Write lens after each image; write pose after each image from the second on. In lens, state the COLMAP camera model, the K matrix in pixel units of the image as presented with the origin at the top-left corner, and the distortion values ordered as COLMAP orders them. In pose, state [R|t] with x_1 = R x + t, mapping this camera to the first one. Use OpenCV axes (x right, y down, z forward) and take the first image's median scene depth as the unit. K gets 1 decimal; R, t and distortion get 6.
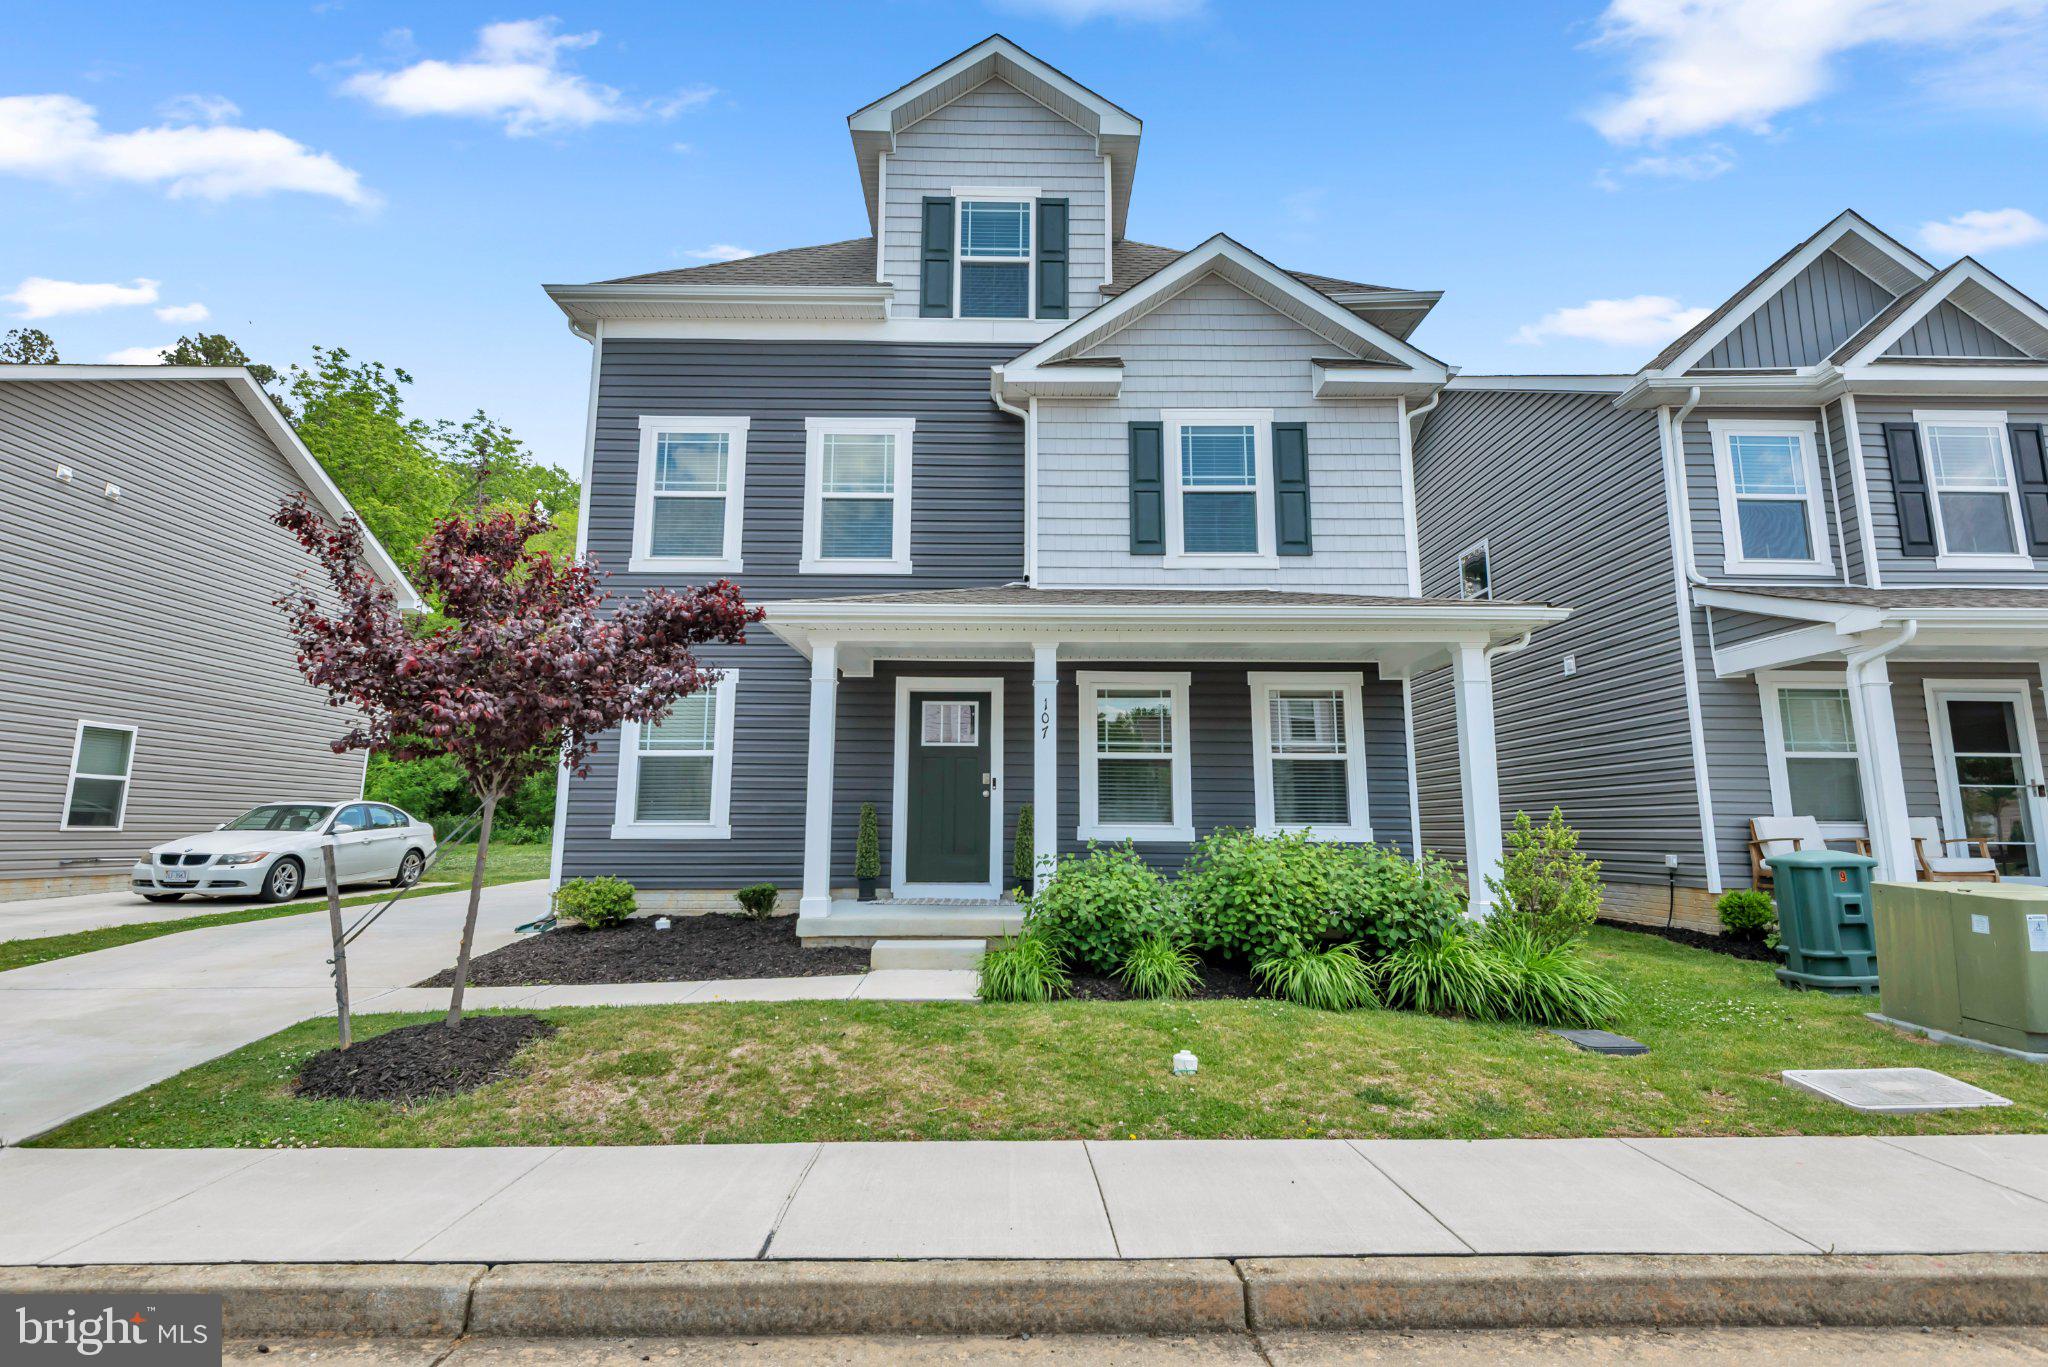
lens RADIAL K [[945.4, 0, 1024.0], [0, 945.4, 683.5], [0, 0, 1]] dist [-0.000185, -0.000118]
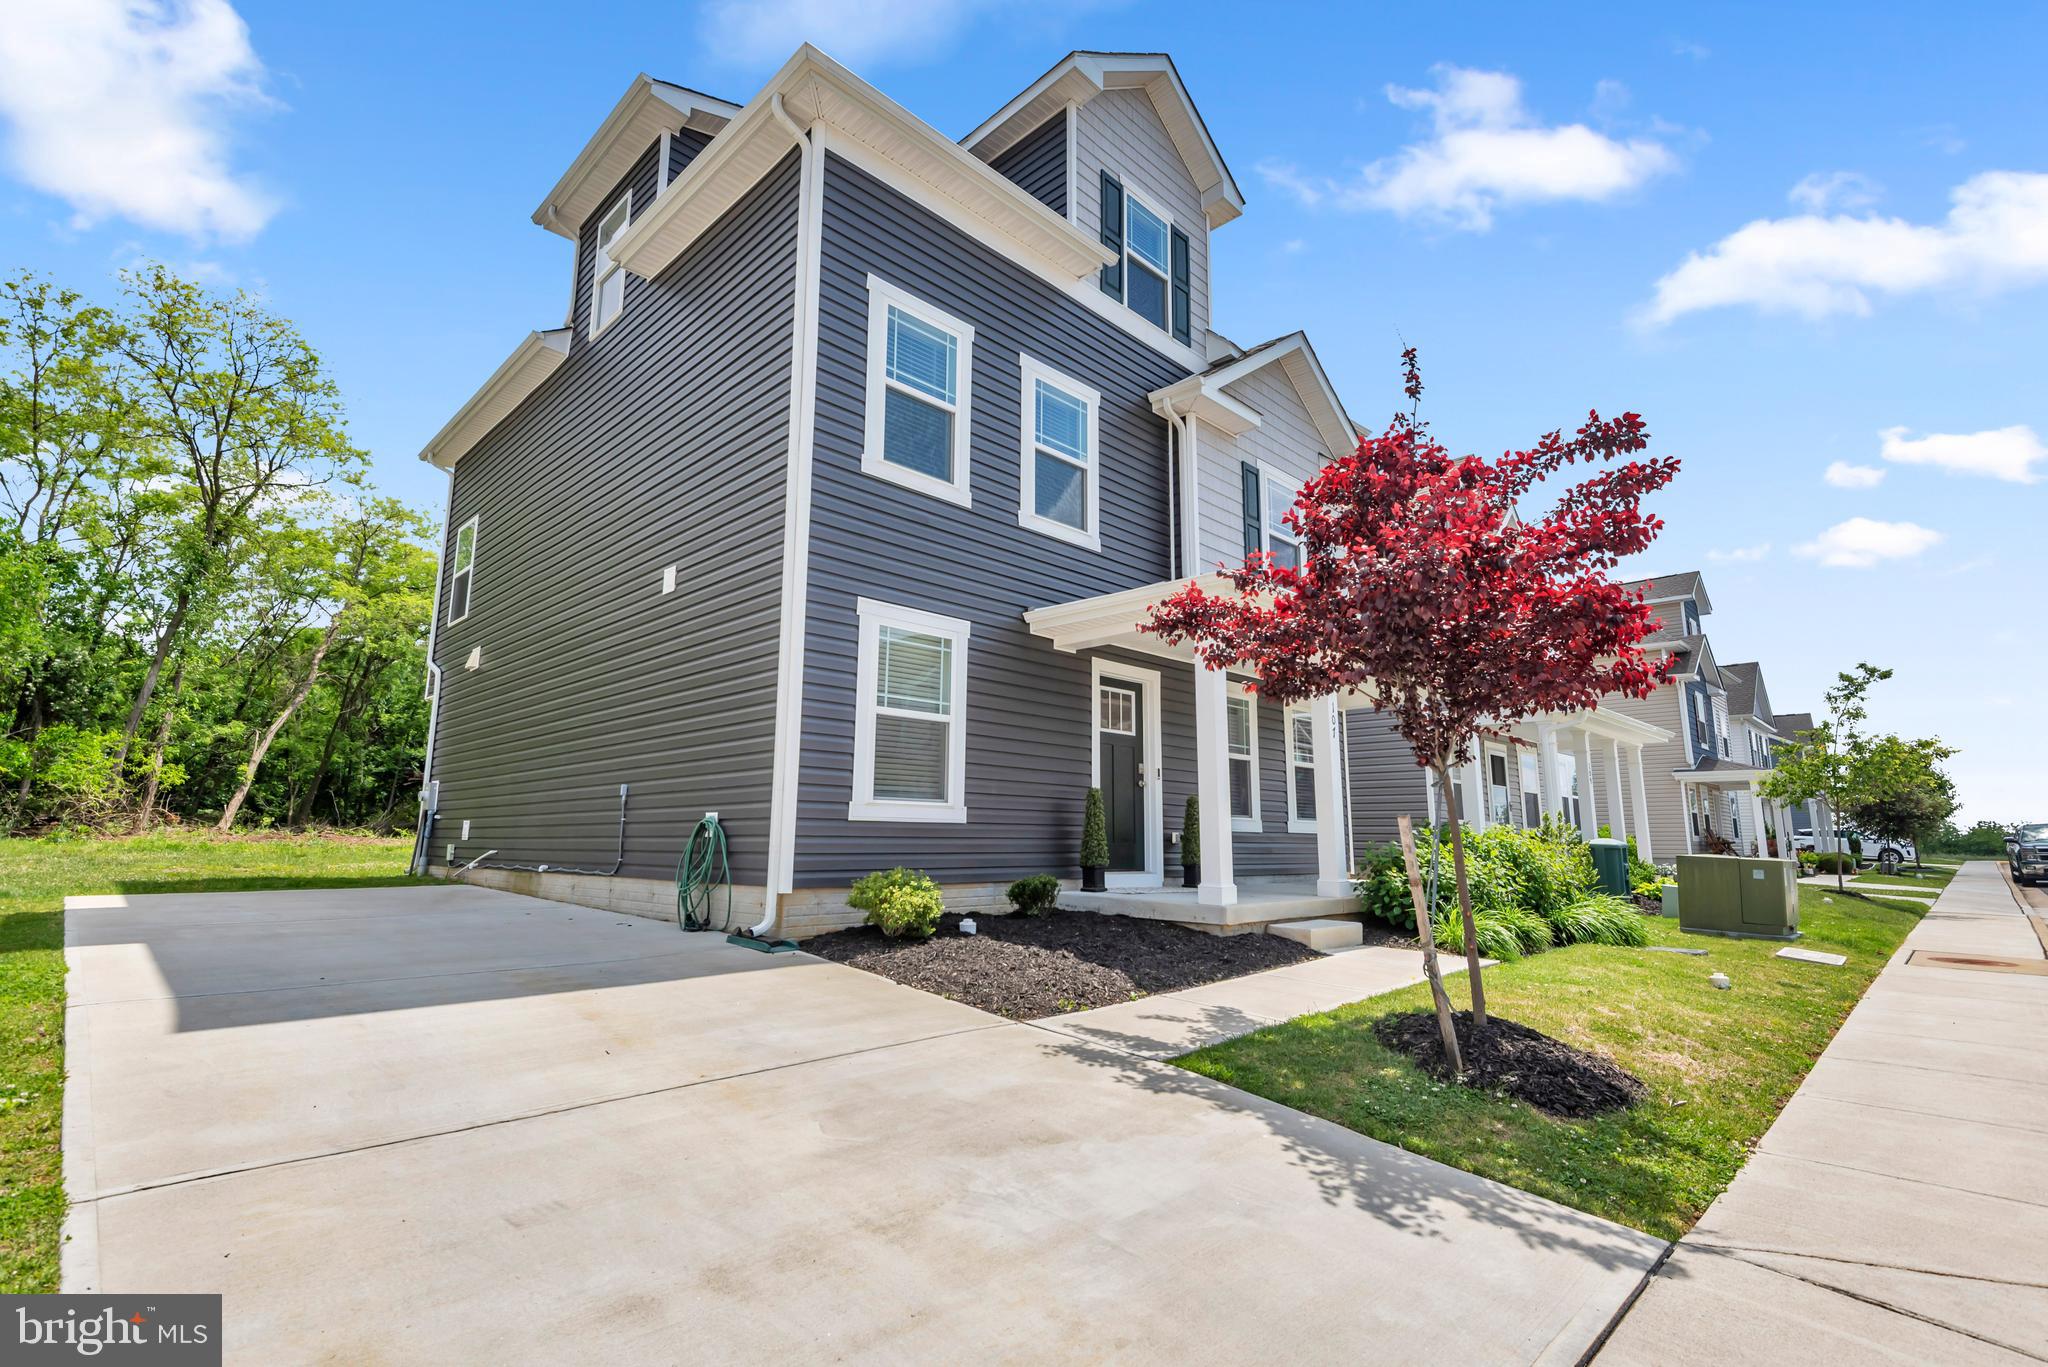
lens RADIAL K [[941.6, 0, 1020.0], [0, 941.6, 664.8], [0, 0, 1]] dist [-0.000098, -0.000291]
pose [[0.718765, 0.134059, 0.682206, -0.821794], [-0.118934, 0.990479, -0.069329, 0.074441], [-0.685005, -0.031306, 0.727865, 0.355992]]
